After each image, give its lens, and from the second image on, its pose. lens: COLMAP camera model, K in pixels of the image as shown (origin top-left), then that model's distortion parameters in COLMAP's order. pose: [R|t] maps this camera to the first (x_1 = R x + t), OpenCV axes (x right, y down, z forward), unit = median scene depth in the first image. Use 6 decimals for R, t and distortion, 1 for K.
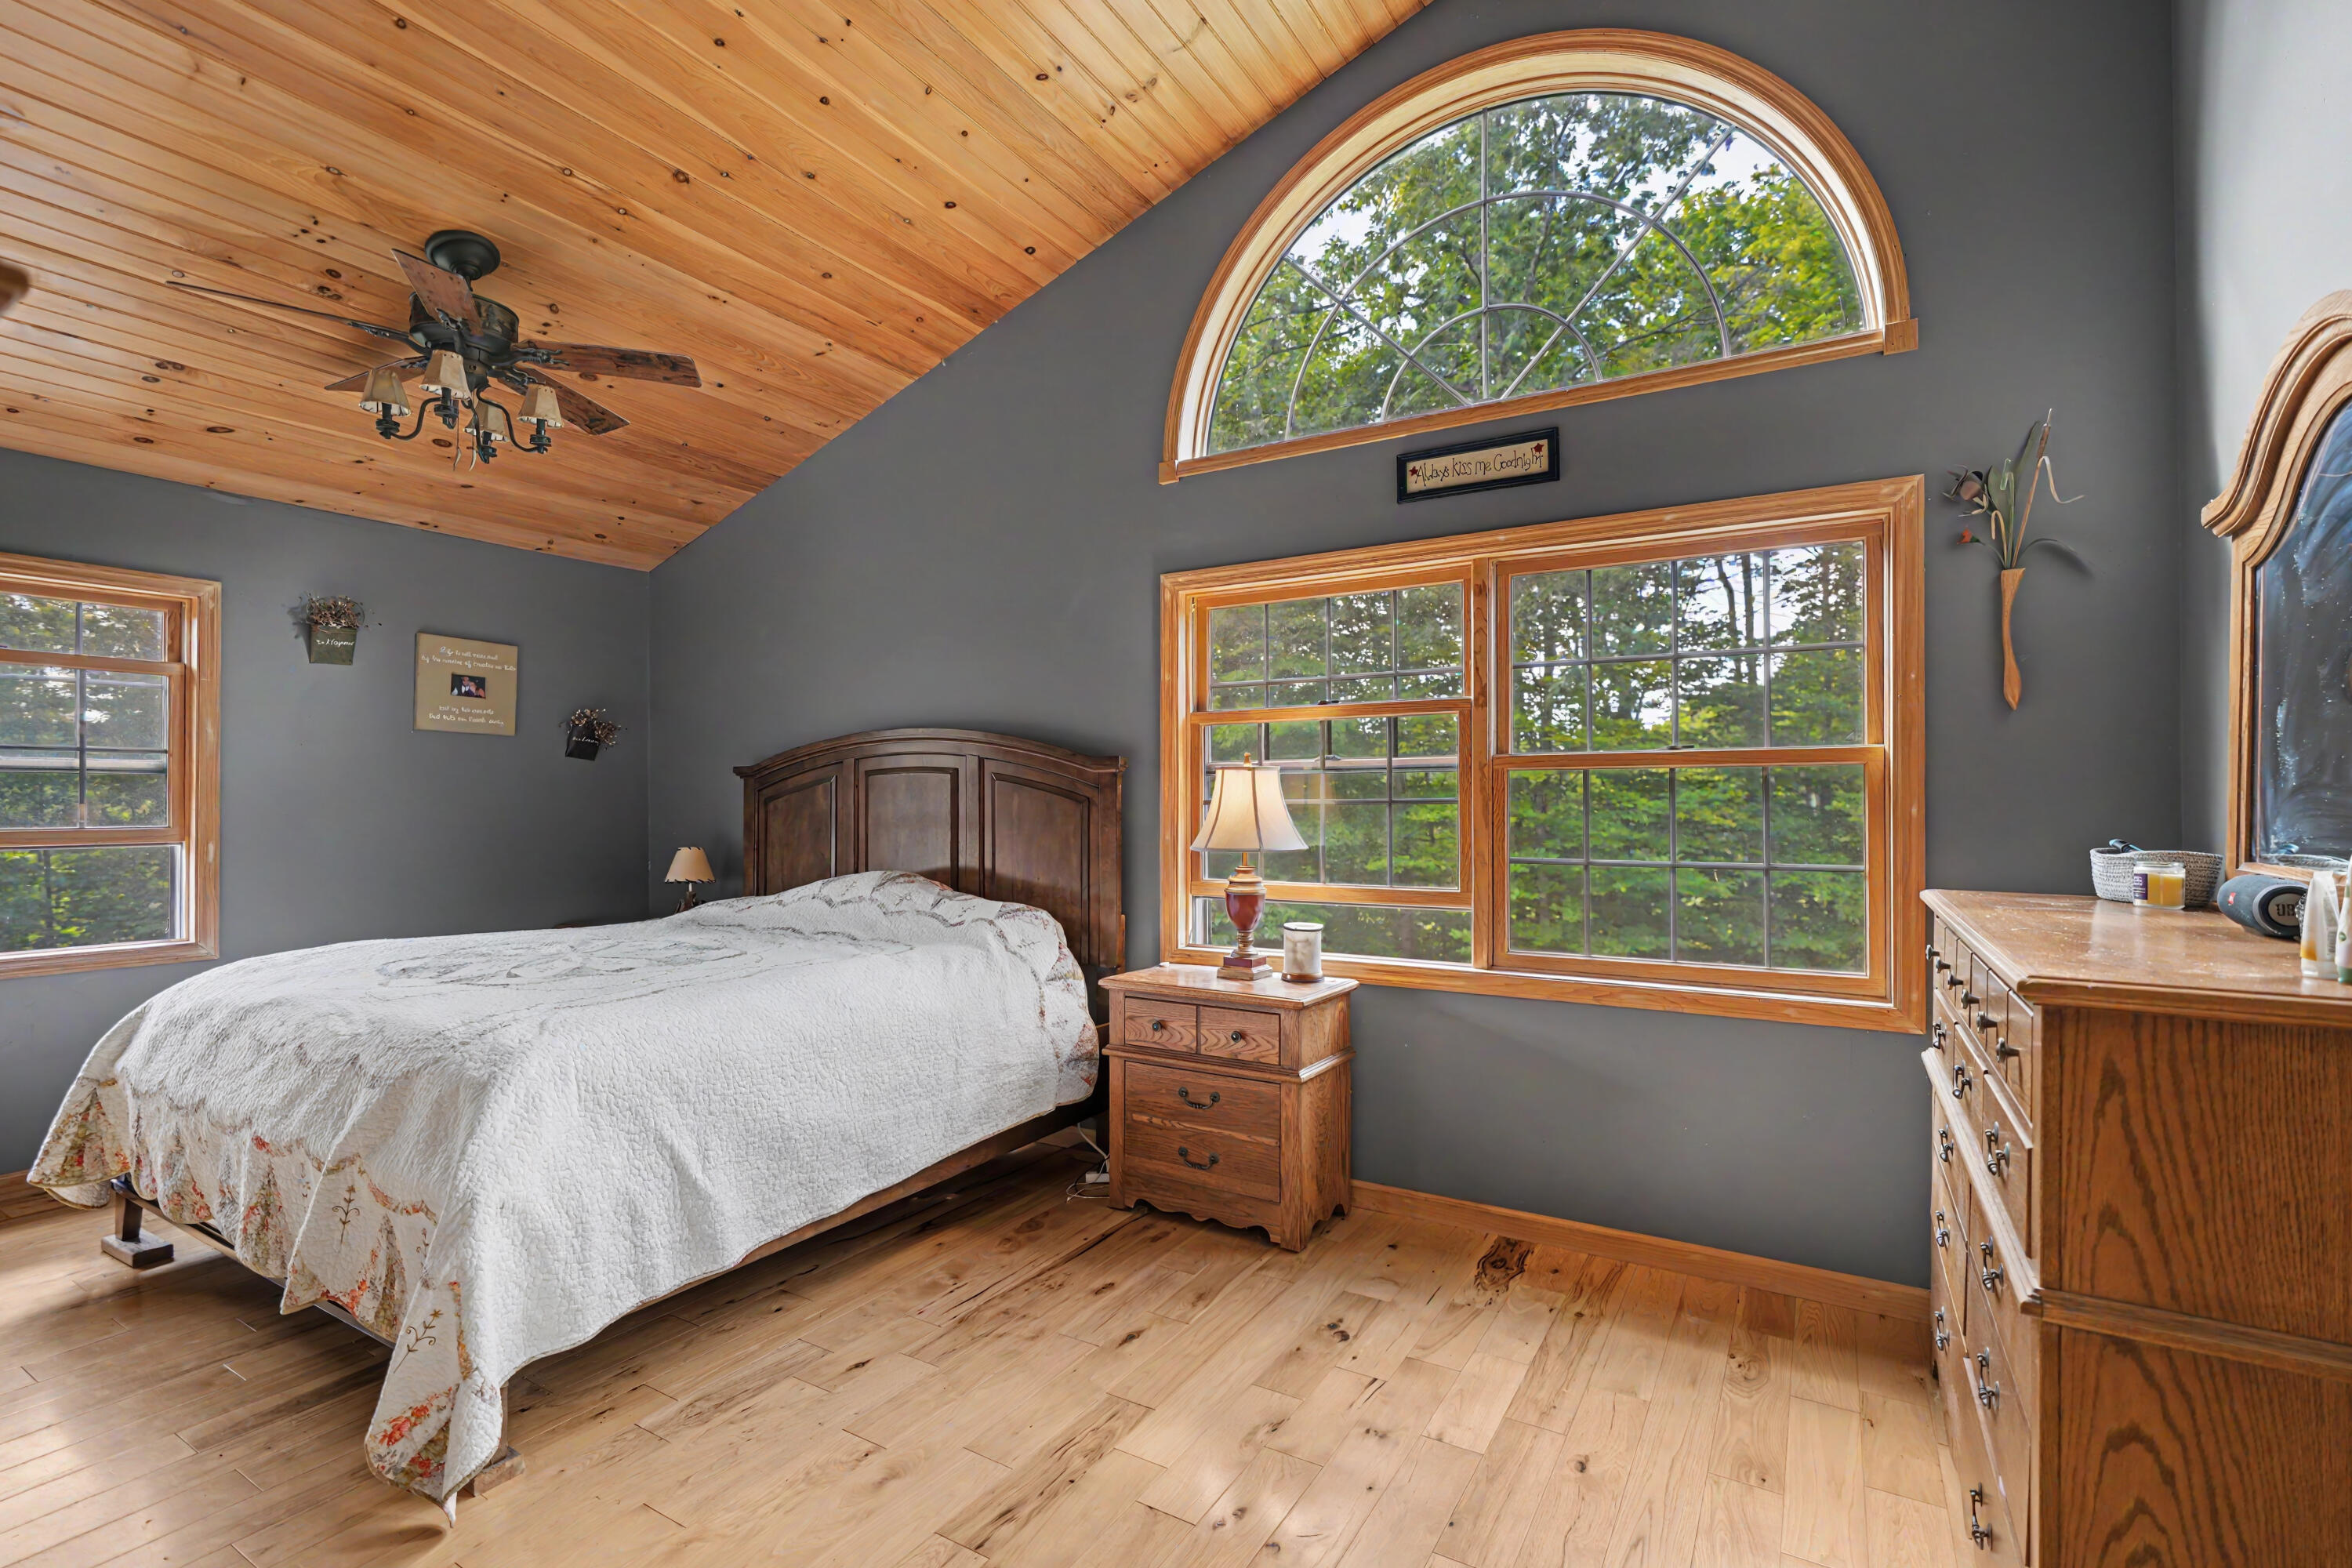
lens RADIAL K [[1078.7, 0, 1154.5], [0, 1078.7, 798.8], [0, 0, 1]] dist [-0.002305, 0.000728]
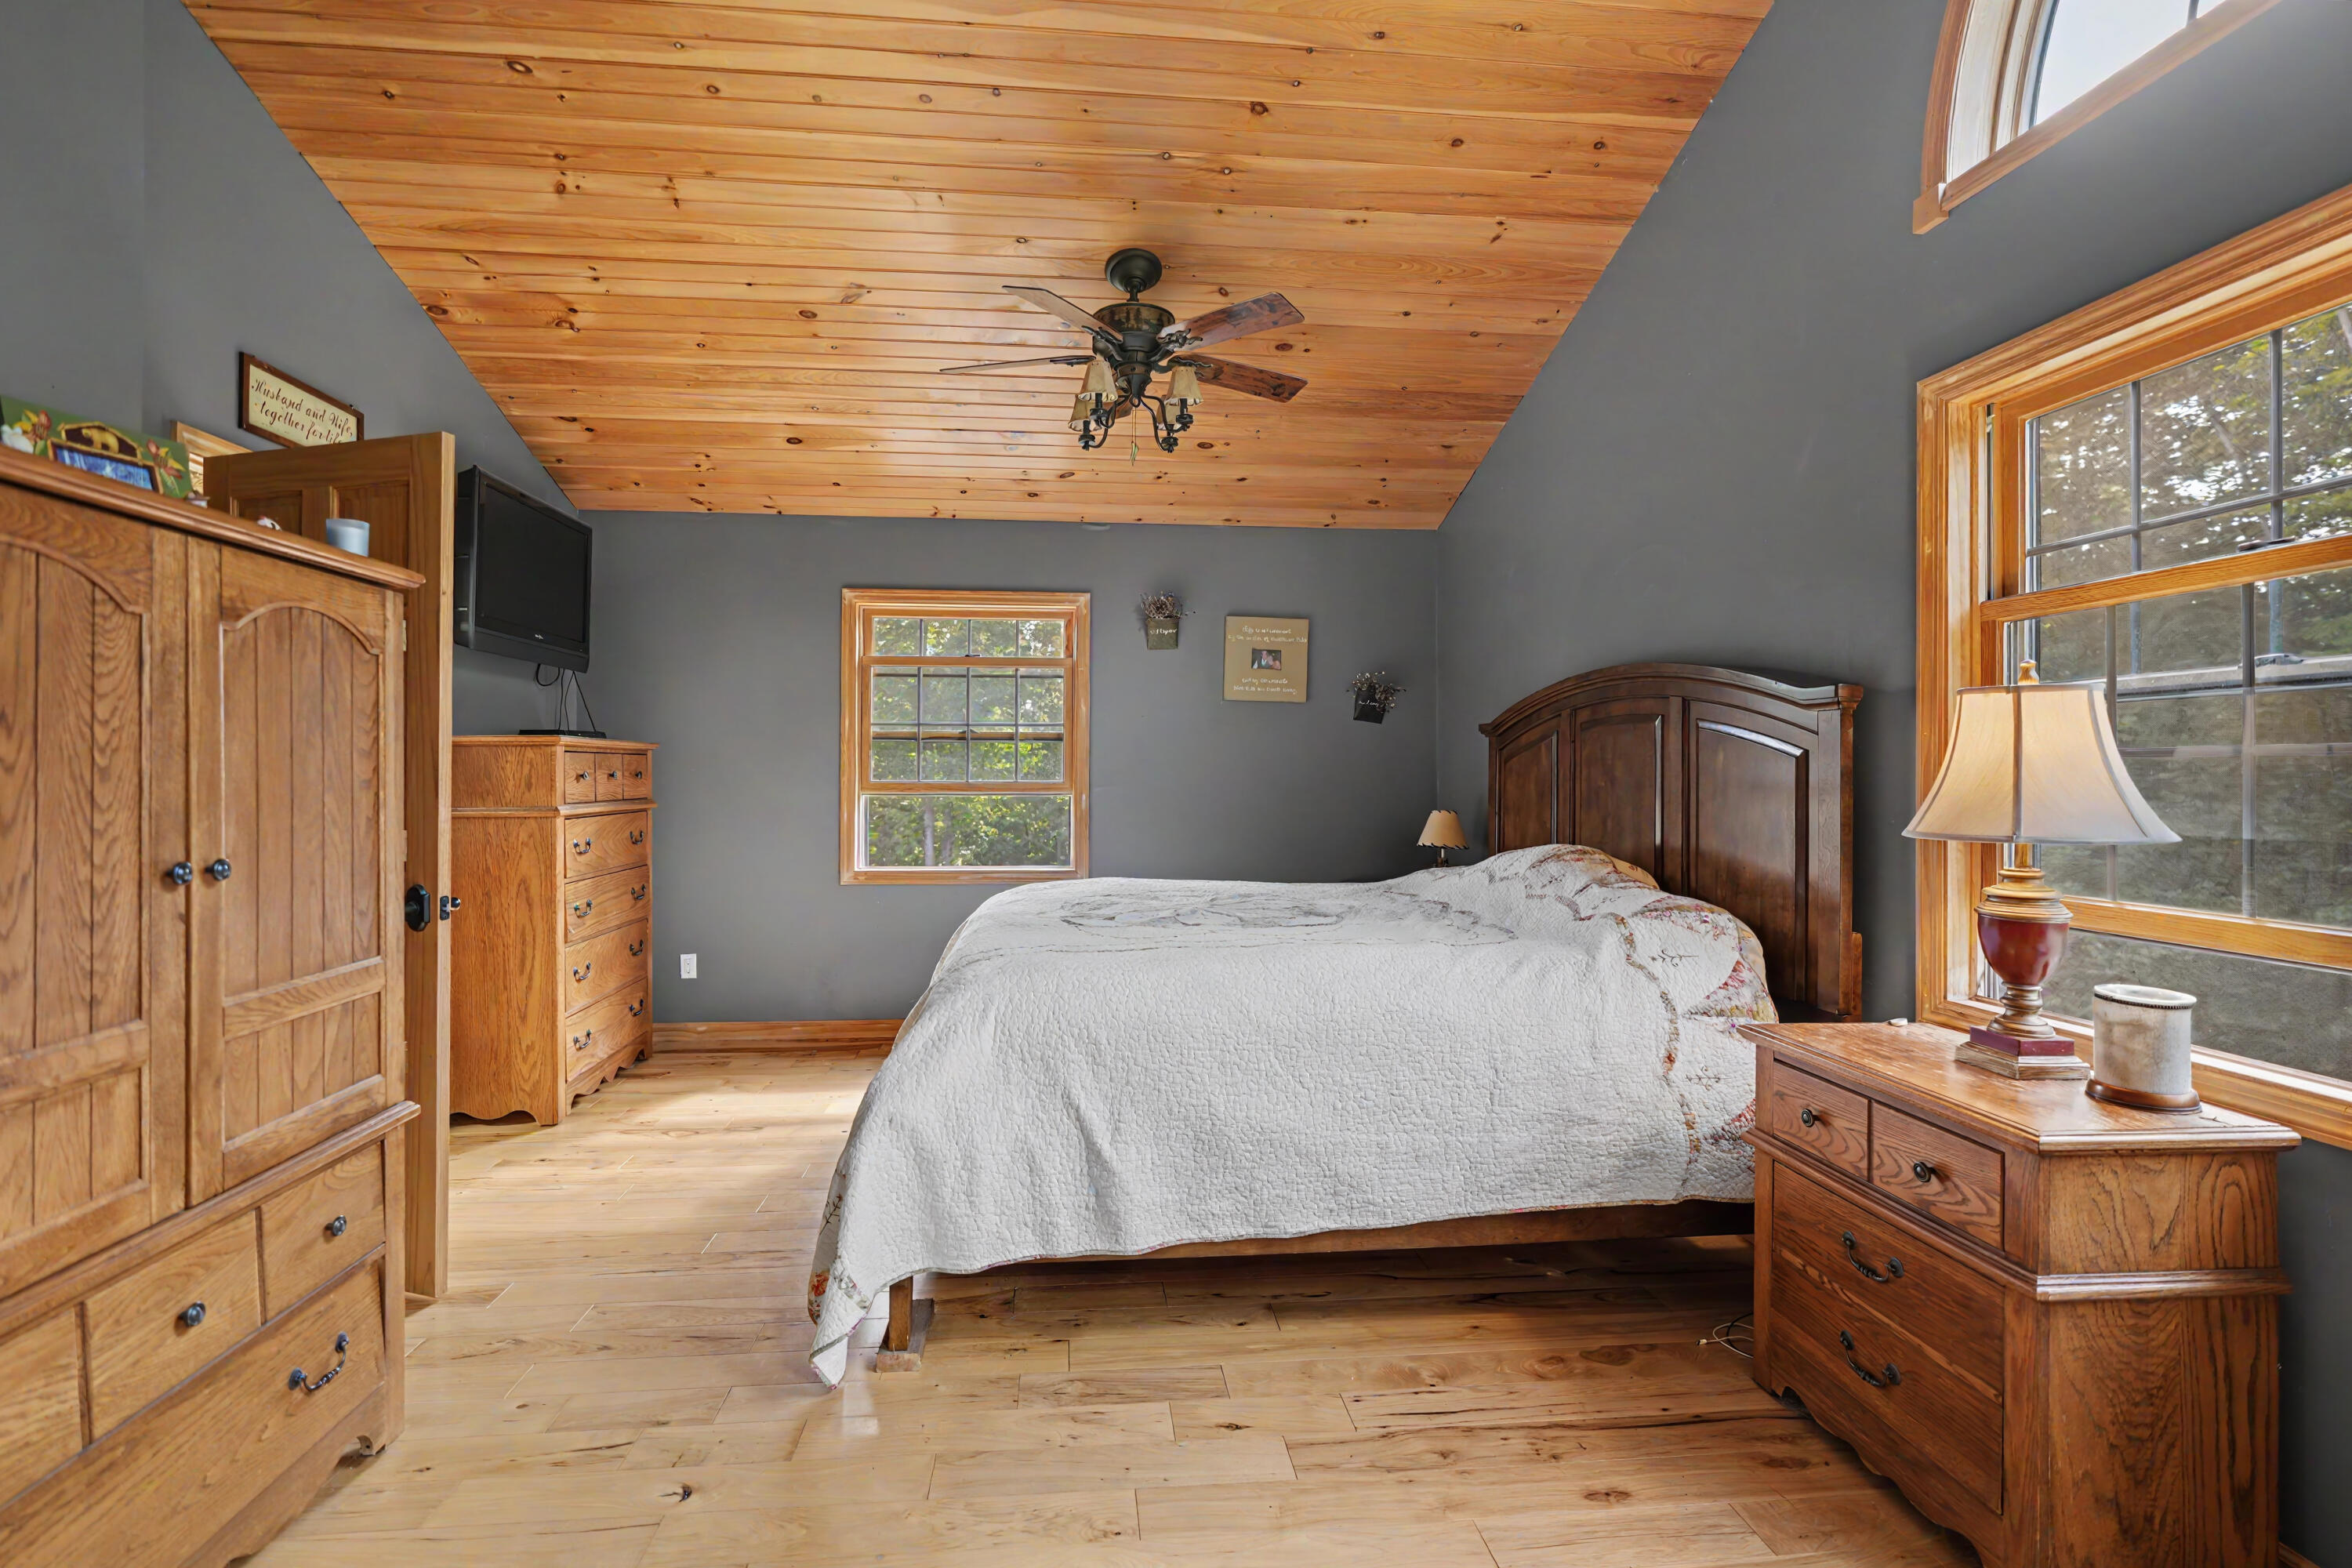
lens RADIAL K [[1078.5, 0, 1161.5], [0, 1078.5, 769.5], [0, 0, 1]] dist [-0.010667, 0.004106]
pose [[0.606480, 0.000680, -0.795098, 0.251329], [-0.000374, 1.000000, 0.000570, 0.012139], [0.795098, -0.000048, 0.606481, 0.321977]]
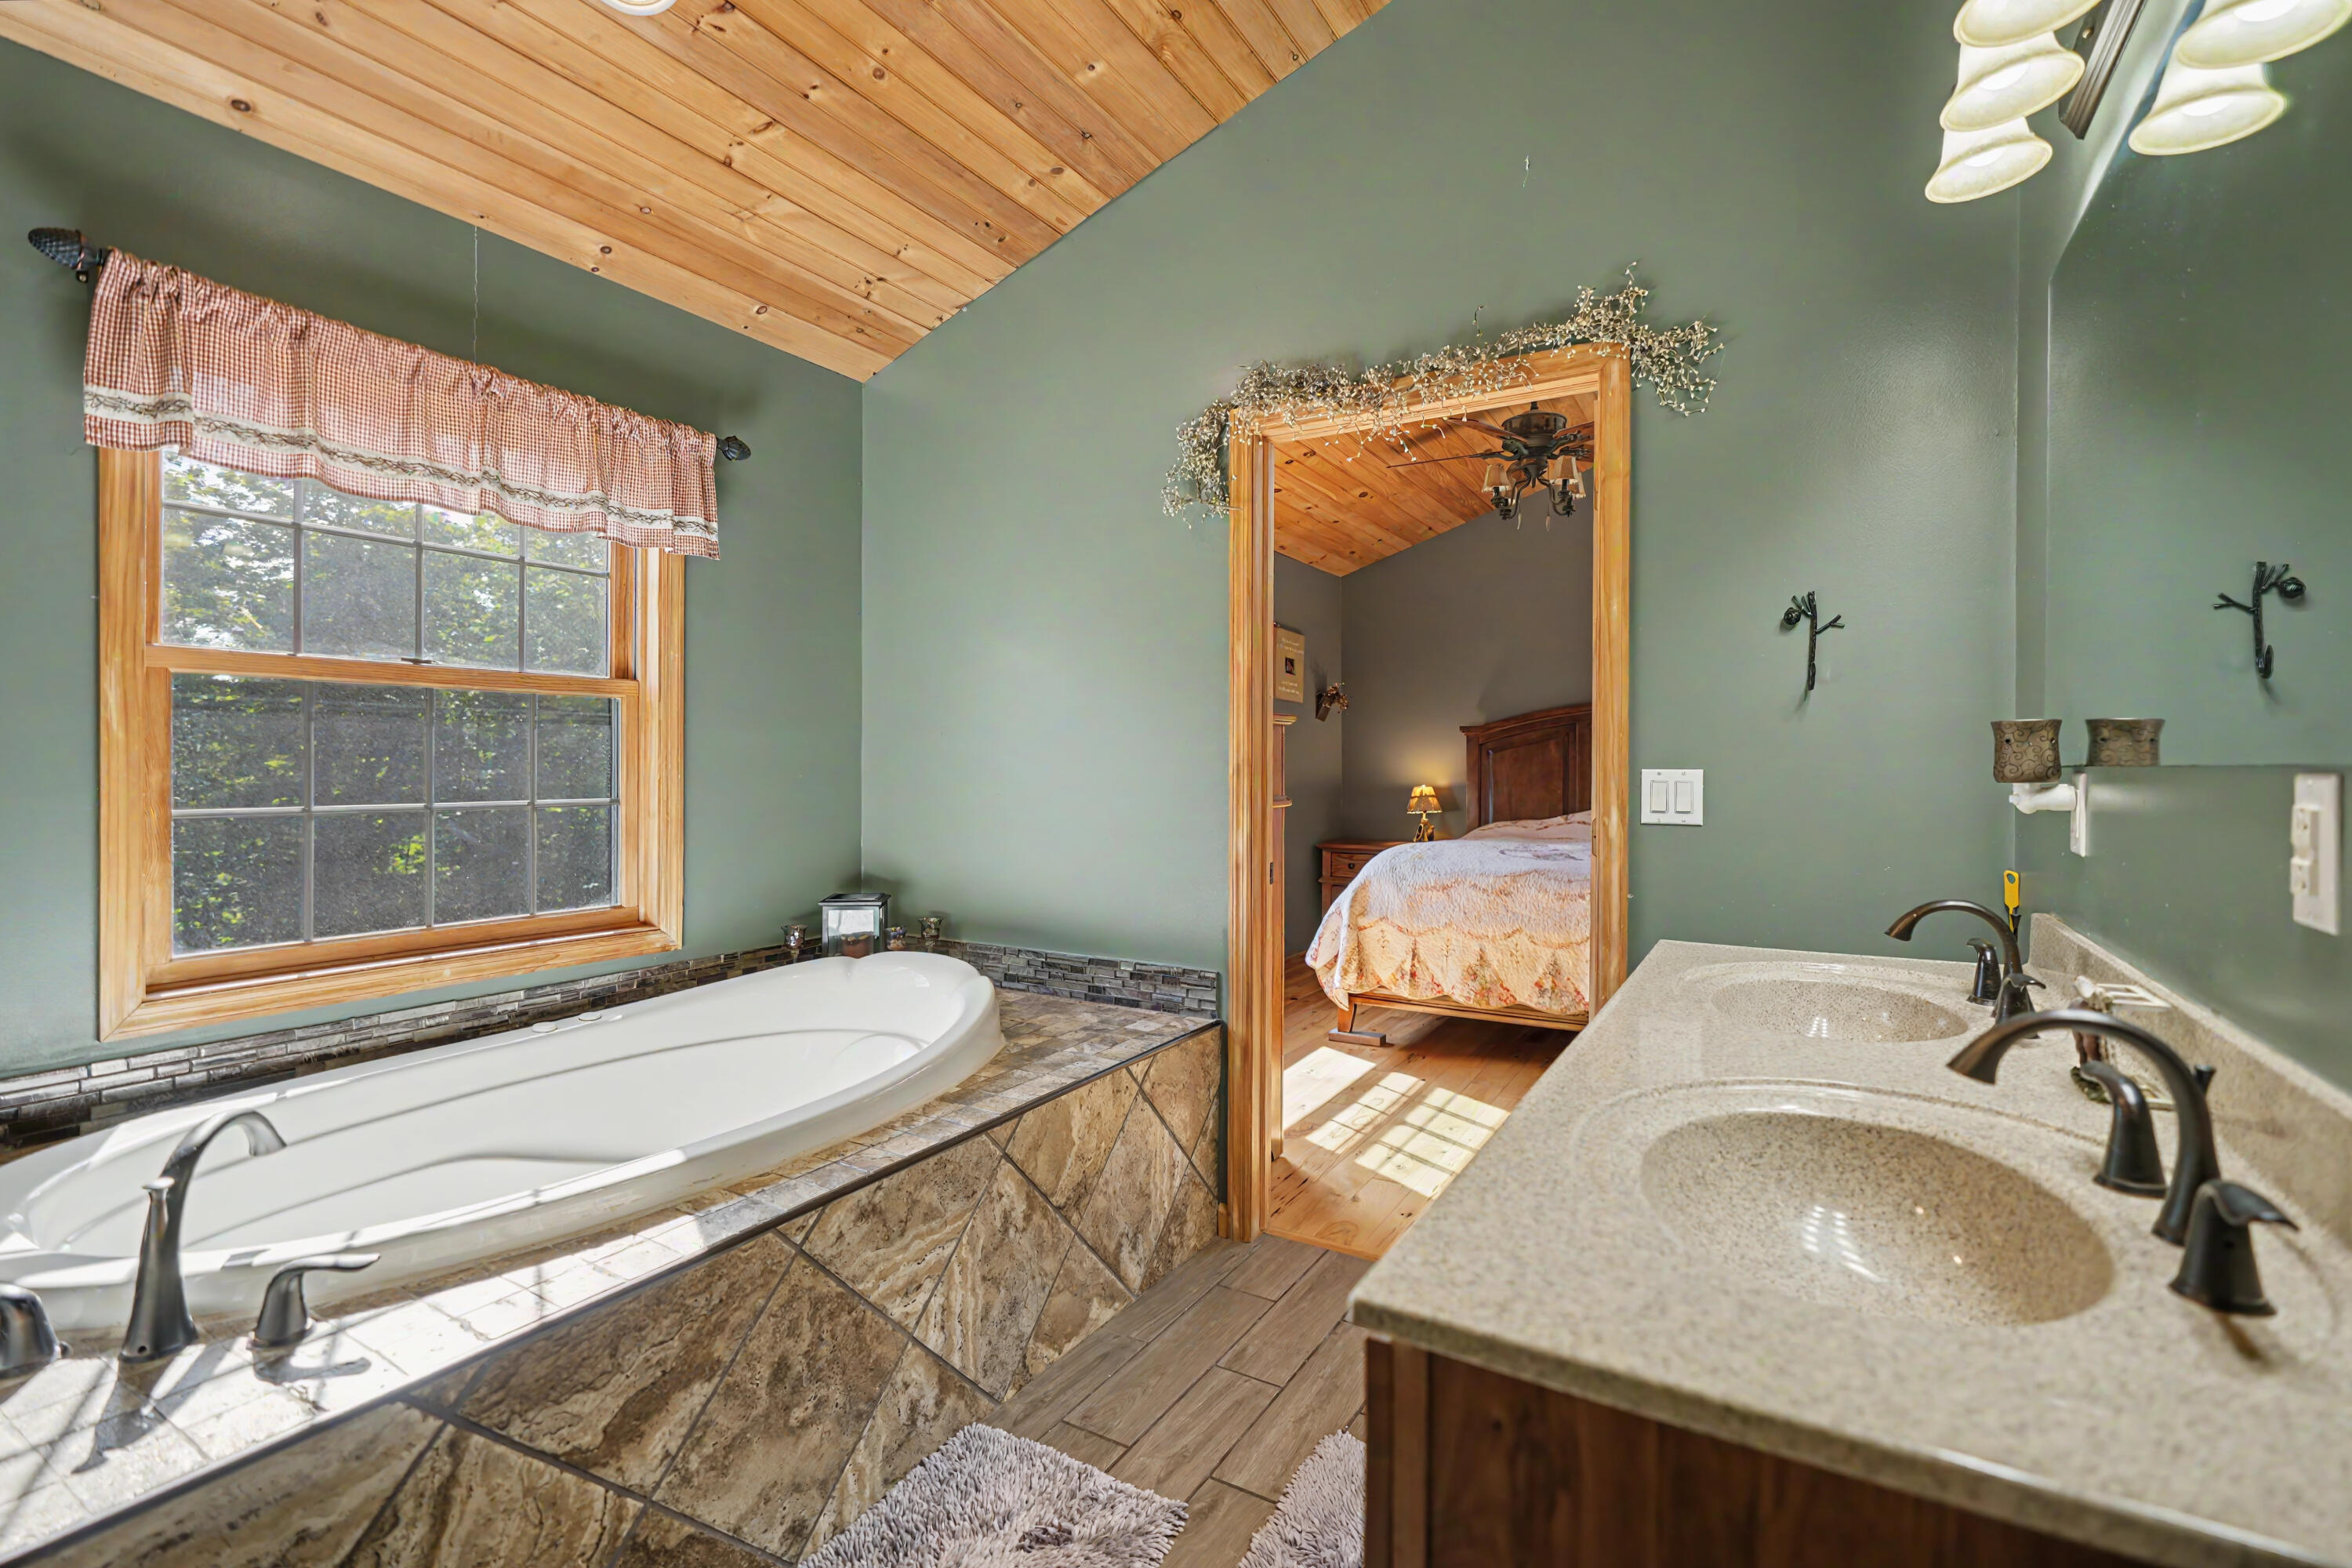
lens RADIAL K [[1089.4, 0, 1161.8], [0, 1089.4, 758.8], [0, 0, 1]] dist [-0.003600, 0.000836]
pose [[0.999891, 0.005151, 0.013832, -1.102895], [-0.005216, 0.999976, 0.004624, 0.008066], [-0.013808, -0.004696, 0.999894, -0.480718]]
